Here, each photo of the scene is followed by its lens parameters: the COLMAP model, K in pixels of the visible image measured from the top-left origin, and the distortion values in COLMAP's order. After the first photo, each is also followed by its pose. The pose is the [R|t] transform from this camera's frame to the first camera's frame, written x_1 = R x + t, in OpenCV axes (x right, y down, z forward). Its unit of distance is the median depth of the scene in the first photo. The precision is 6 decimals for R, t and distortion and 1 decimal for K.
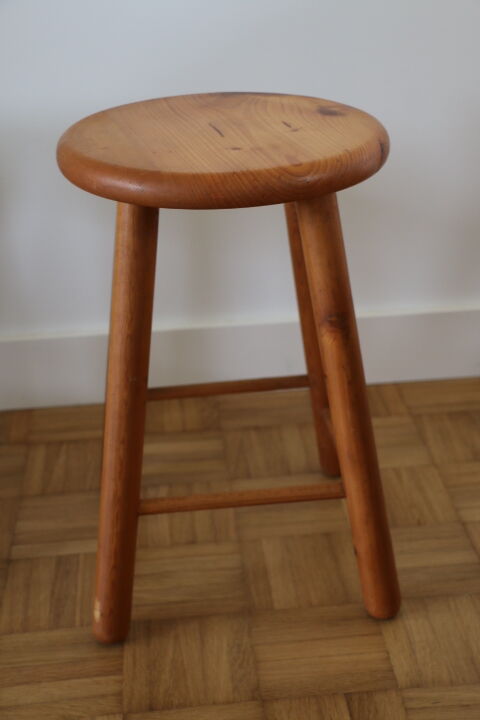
lens RADIAL K [[1143.5, 0, 244.6], [0, 1143.5, 359.6], [0, 0, 1]] dist [0.097838, 0.000000]
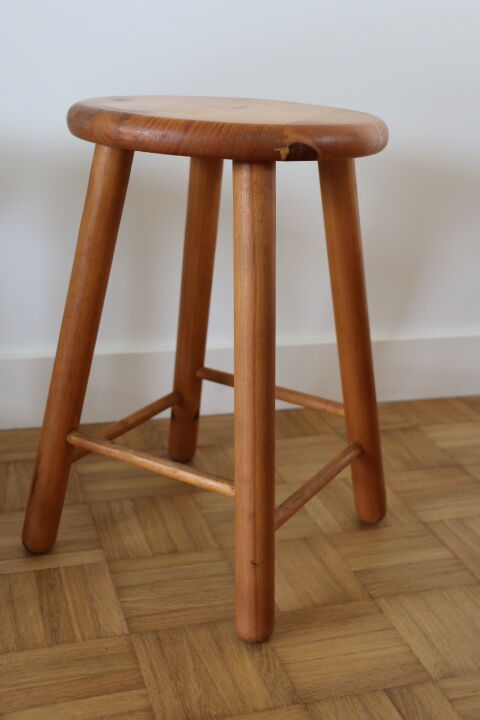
lens RADIAL K [[904.9, 0, 238.4], [0, 904.9, 357.4], [0, 0, 1]] dist [0.013830, 0.000000]
pose [[0.971112, 0.011599, 0.238340, -0.201050], [0.012968, 0.994777, -0.101248, 0.082322], [-0.238270, 0.101413, 0.965890, 0.249965]]
